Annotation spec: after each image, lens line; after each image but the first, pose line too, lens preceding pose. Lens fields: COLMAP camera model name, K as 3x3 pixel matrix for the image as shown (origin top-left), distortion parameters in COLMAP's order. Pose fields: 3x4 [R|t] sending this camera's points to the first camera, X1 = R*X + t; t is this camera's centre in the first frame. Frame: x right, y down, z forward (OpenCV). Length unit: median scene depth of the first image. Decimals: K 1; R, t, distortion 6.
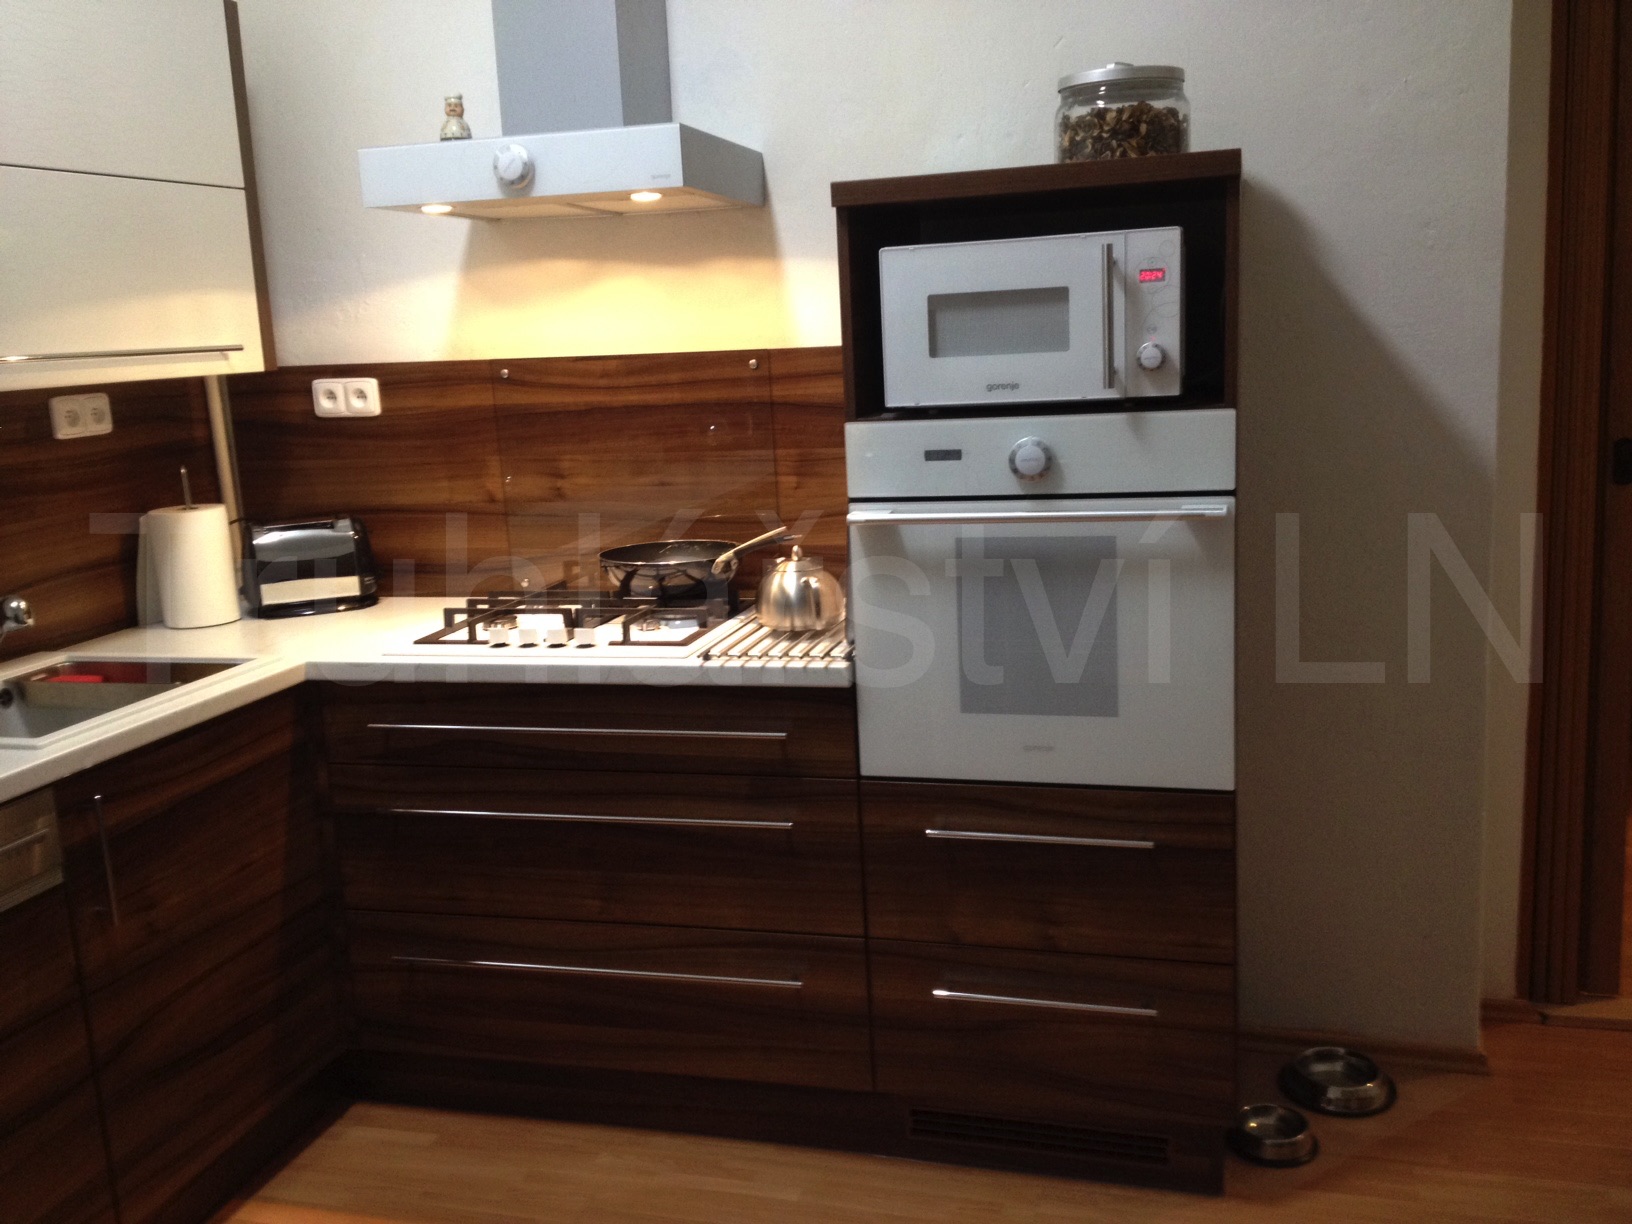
lens RADIAL K [[1505.0, 0, 816.0], [0, 1505.0, 612.0], [0, 0, 1]] dist [0.175980, -0.378810]
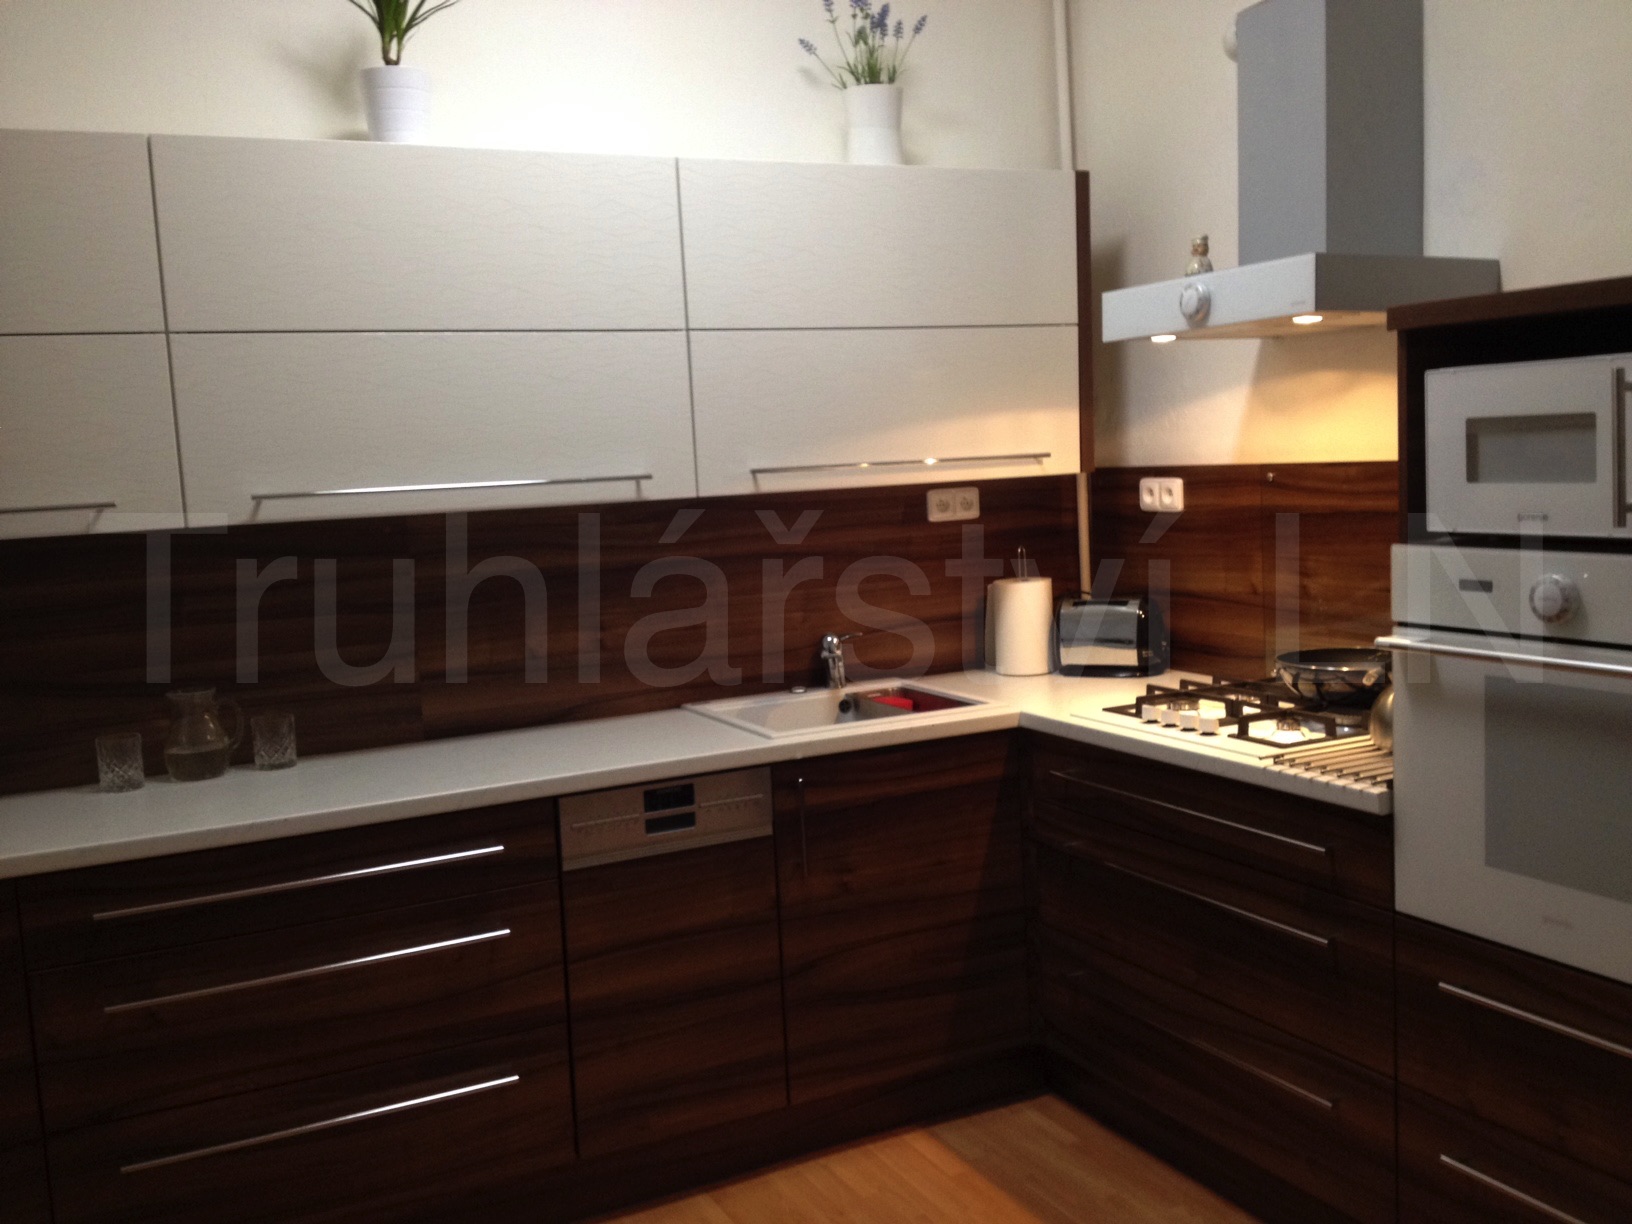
lens RADIAL K [[1528.2, 0, 816.0], [0, 1528.2, 612.0], [0, 0, 1]] dist [0.204334, -0.439045]
pose [[0.664278, 0.093722, -0.741587, 0.450570], [-0.123454, 0.992240, 0.014816, -0.043592], [0.737220, 0.081710, 0.670693, 0.042153]]
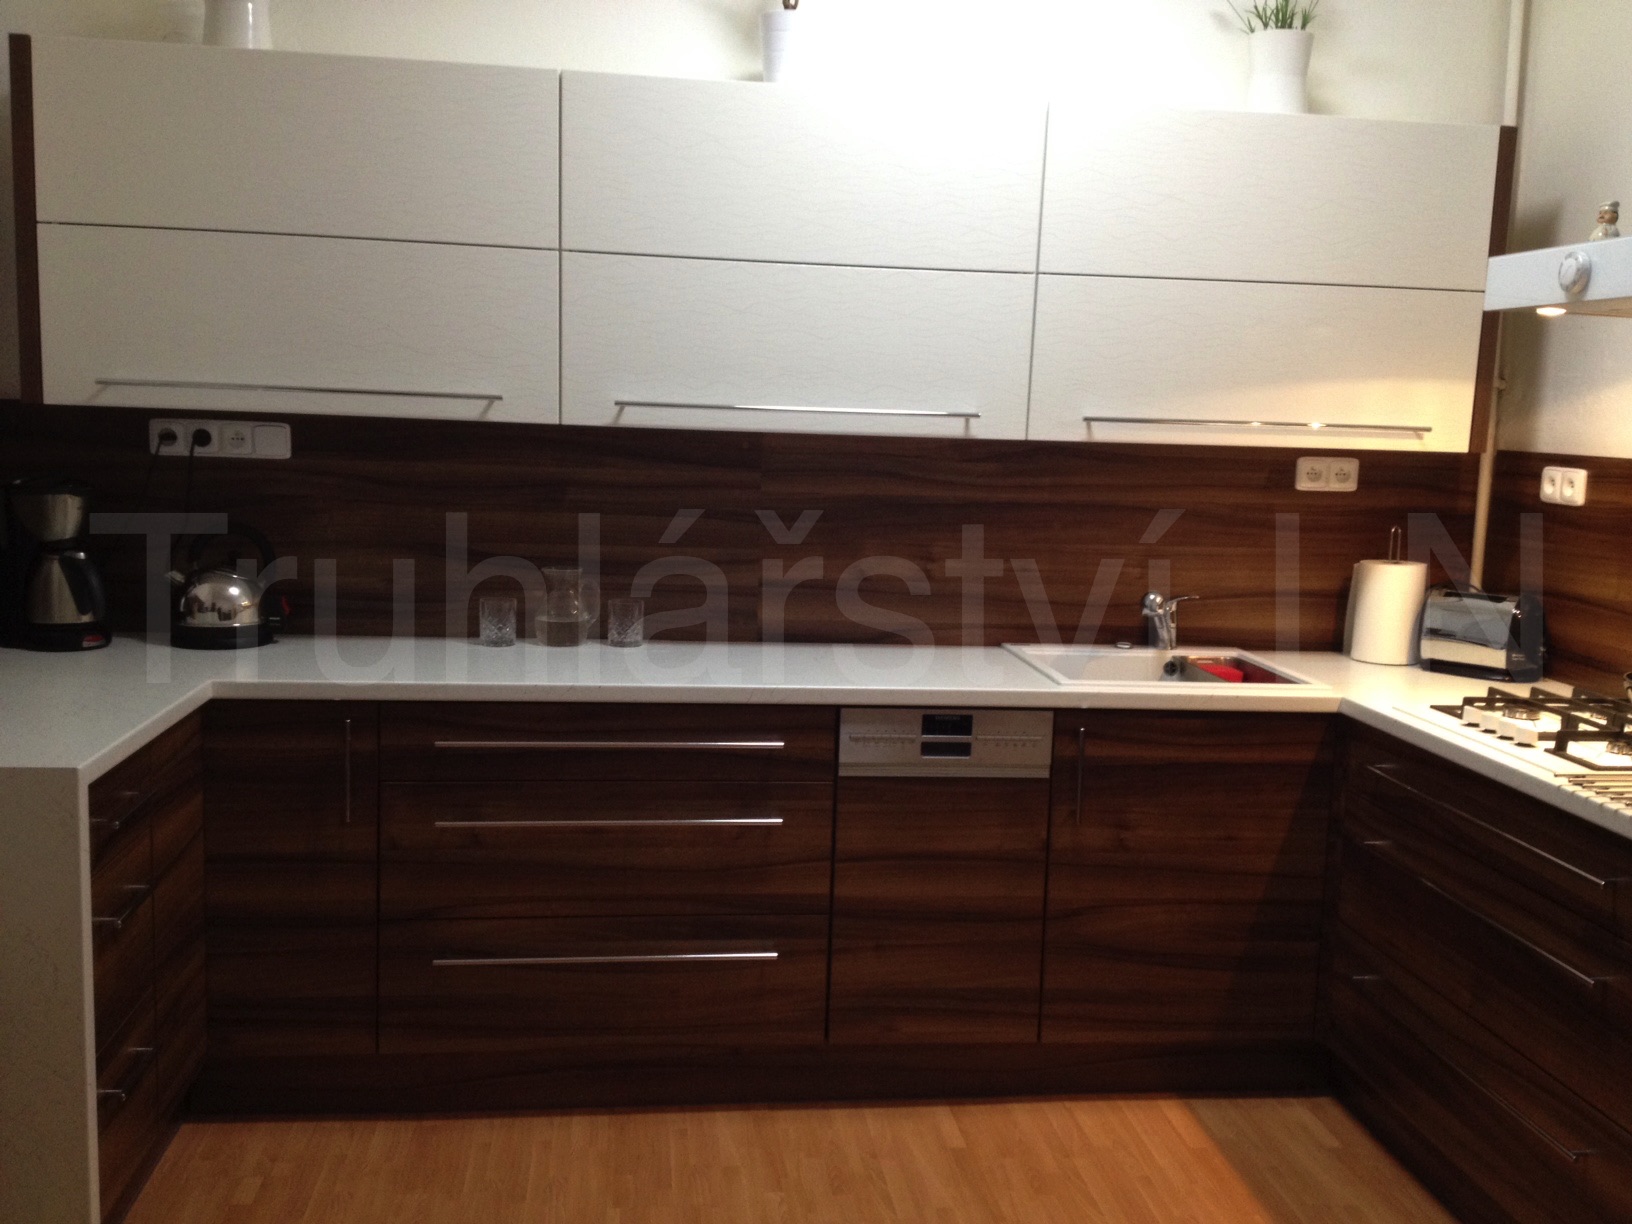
lens RADIAL K [[1528.2, 0, 816.0], [0, 1528.2, 612.0], [0, 0, 1]] dist [0.204334, -0.439045]
pose [[0.374837, 0.185170, -0.908410, 0.559349], [-0.228291, 0.968114, 0.103141, -0.058714], [0.898544, 0.168721, 0.405158, 0.146586]]
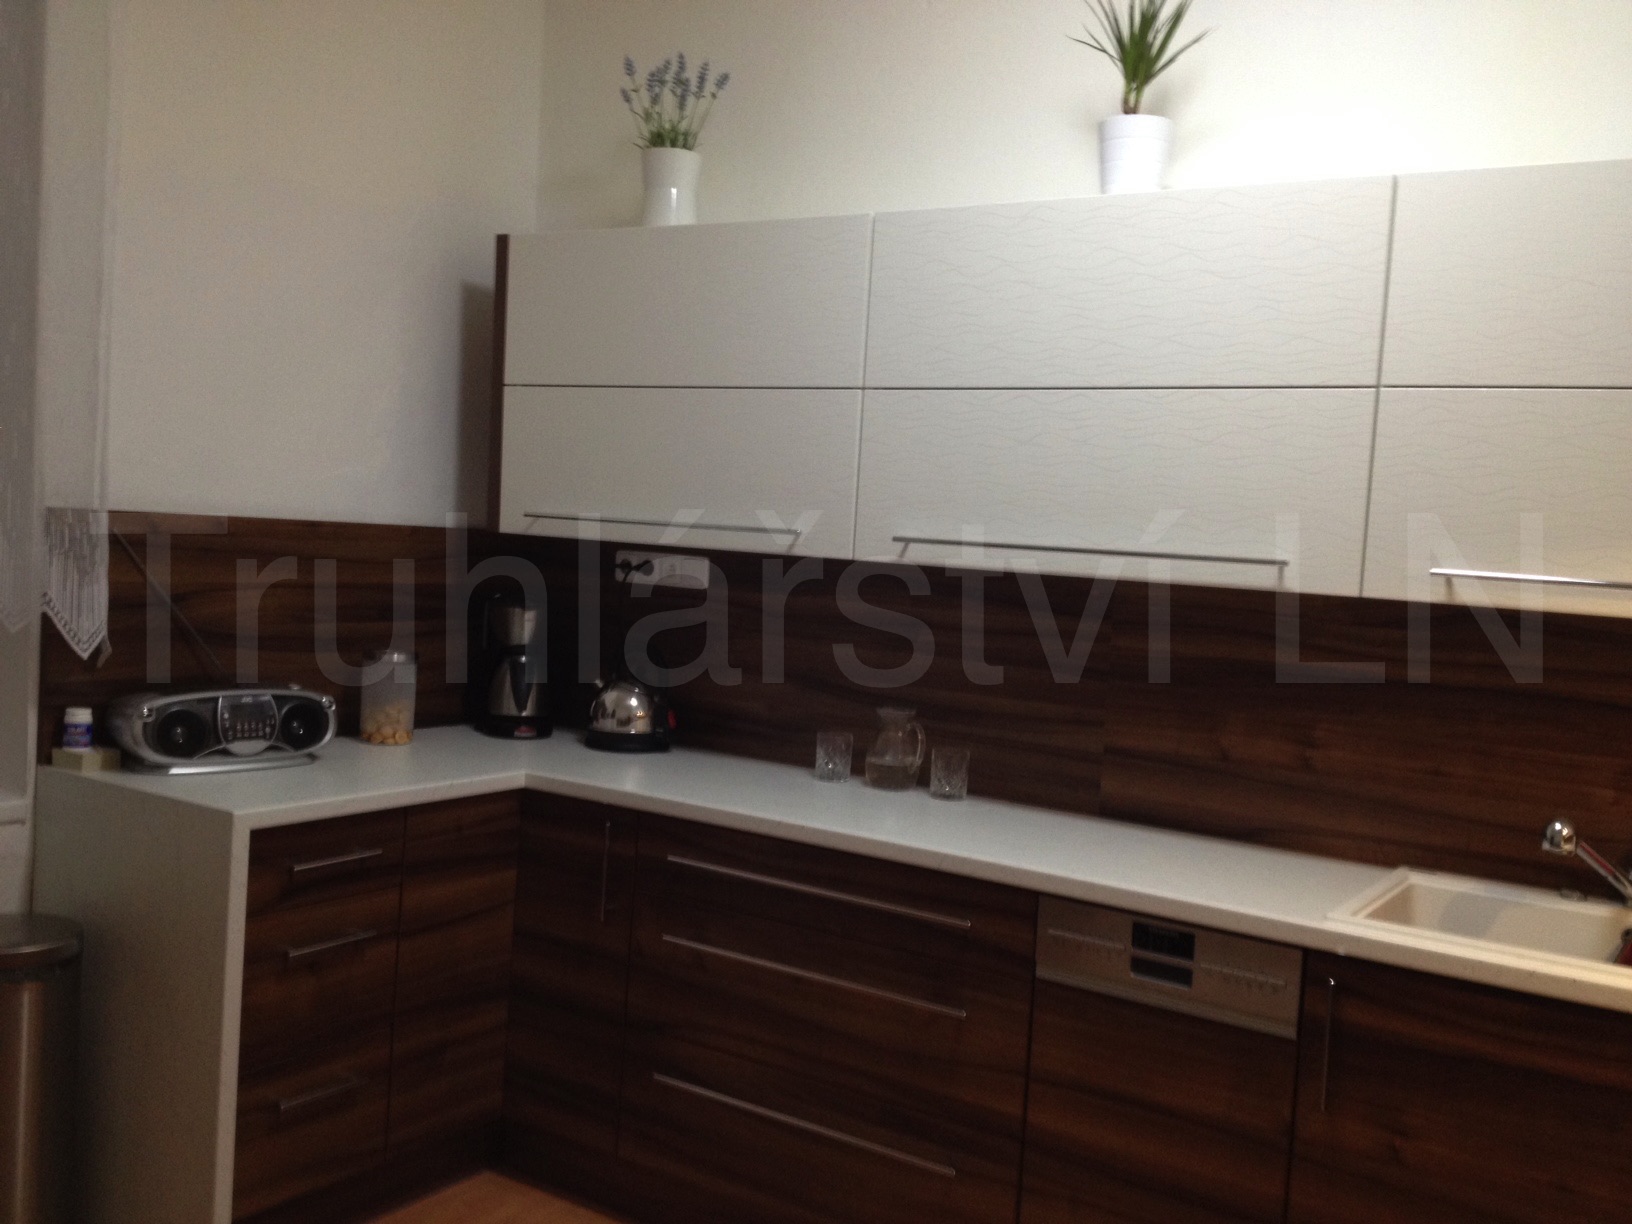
lens RADIAL K [[1528.2, 0, 816.0], [0, 1528.2, 612.0], [0, 0, 1]] dist [0.204334, -0.439045]
pose [[-0.312561, 0.083594, -0.946212, 0.499647], [-0.225702, 0.961057, 0.159462, -0.168514], [0.922694, 0.263404, -0.281521, 0.716154]]
